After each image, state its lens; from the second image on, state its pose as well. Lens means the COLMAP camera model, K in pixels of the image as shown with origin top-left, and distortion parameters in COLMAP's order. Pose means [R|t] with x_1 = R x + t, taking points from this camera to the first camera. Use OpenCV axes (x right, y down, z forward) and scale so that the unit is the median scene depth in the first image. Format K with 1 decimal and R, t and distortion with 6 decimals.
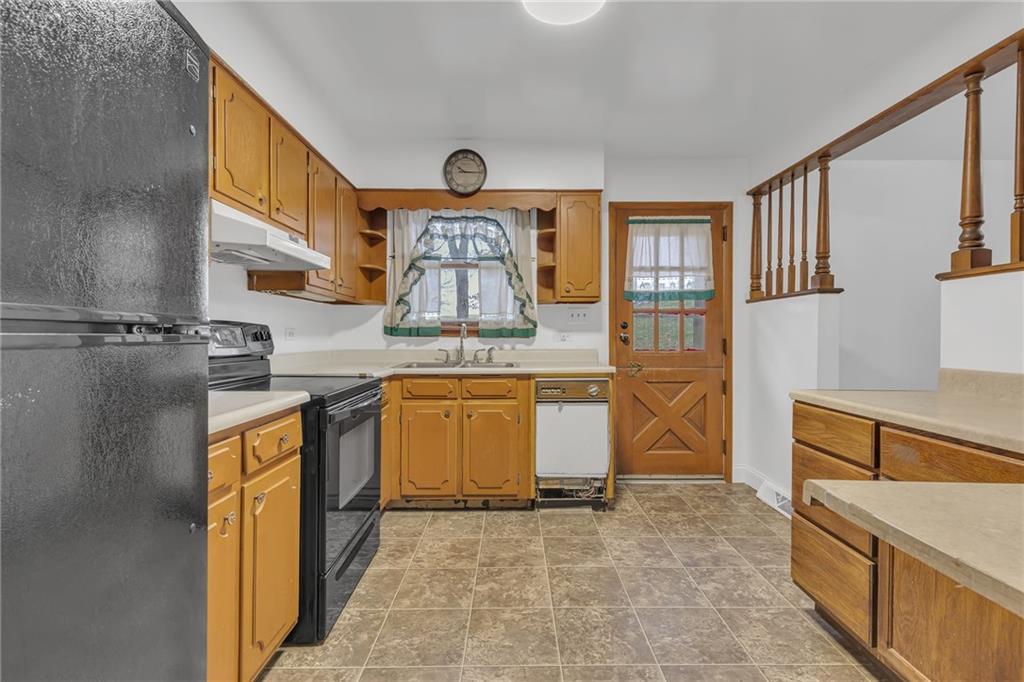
lens RADIAL K [[475.5, 0, 518.6], [0, 475.5, 330.0], [0, 0, 1]] dist [0.010711, -0.000785]
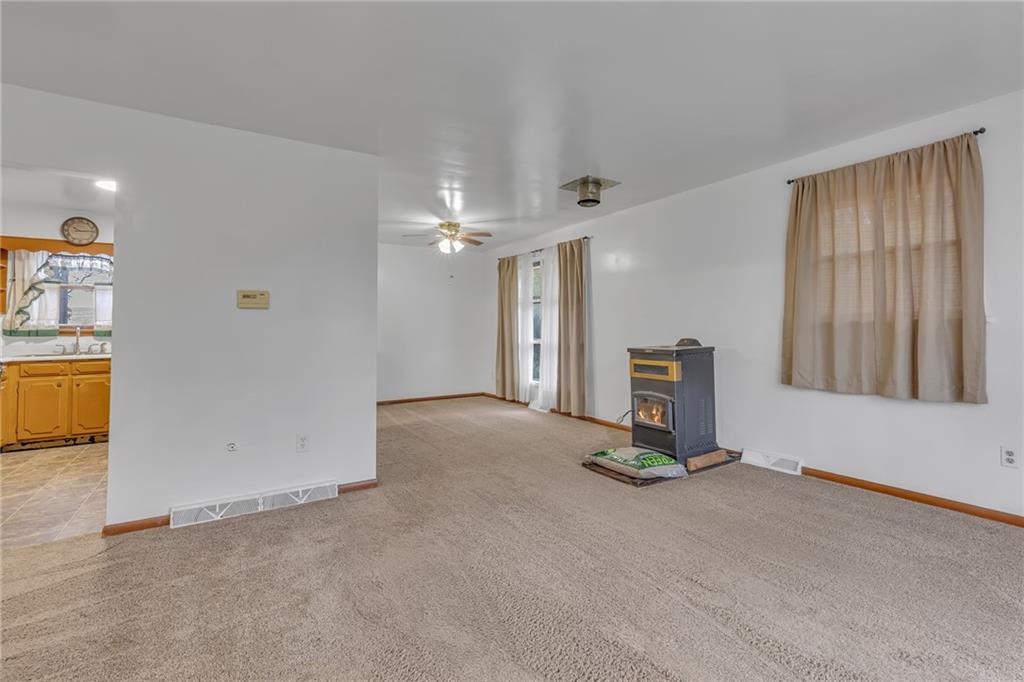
lens RADIAL K [[459.6, 0, 513.3], [0, 459.6, 314.4], [0, 0, 1]] dist [0.001088, -0.000040]
pose [[0.843904, 0.009741, 0.536406, 0.262345], [0.002171, 0.999765, -0.021571, -0.020049], [-0.536490, 0.019369, 0.843685, -0.966916]]
